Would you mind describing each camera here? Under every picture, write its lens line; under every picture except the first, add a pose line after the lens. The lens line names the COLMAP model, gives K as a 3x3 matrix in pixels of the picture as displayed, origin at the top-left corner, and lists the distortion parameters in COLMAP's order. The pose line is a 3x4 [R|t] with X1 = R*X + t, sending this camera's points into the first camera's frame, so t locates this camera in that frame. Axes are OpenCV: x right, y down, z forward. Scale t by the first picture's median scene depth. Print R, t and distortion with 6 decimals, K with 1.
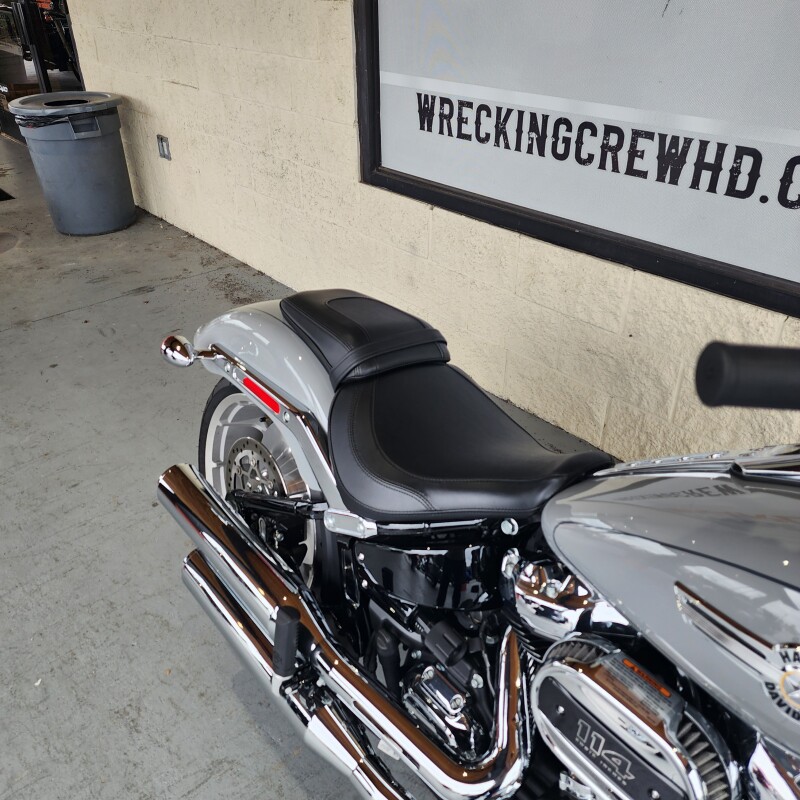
lens RADIAL K [[743.0, 0, 396.9], [0, 743.0, 389.3], [0, 0, 1]] dist [0.041582, 0.000000]
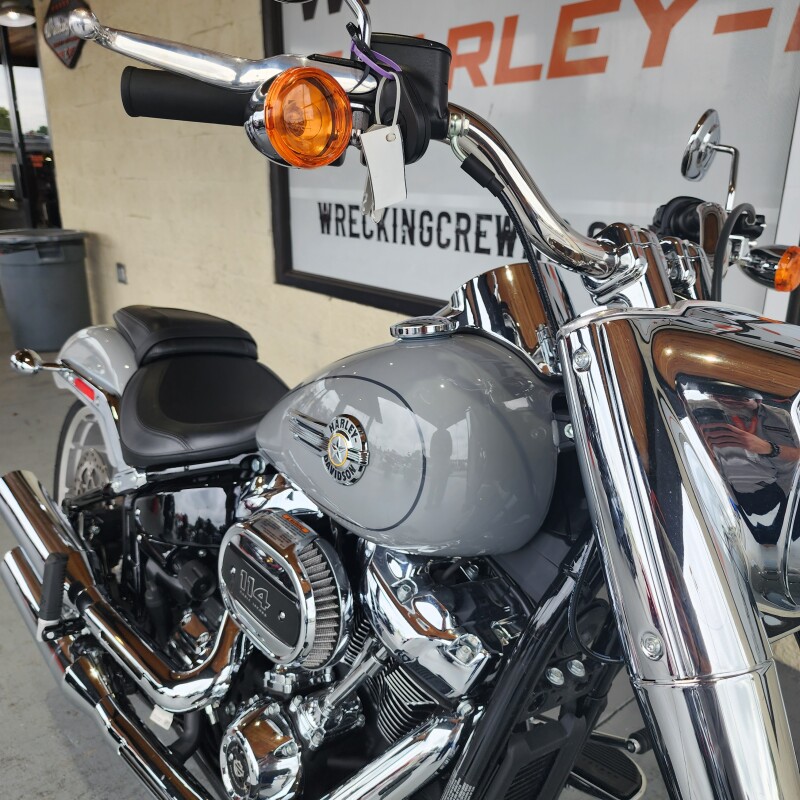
lens RADIAL K [[743.0, 0, 401.3], [0, 743.0, 403.4], [0, 0, 1]] dist [0.041582, 0.000000]
pose [[0.999842, 0.017756, 0.001082, 0.194987], [-0.017106, 0.976363, -0.215457, 0.178198], [-0.004882, 0.215405, 0.976513, -0.051161]]
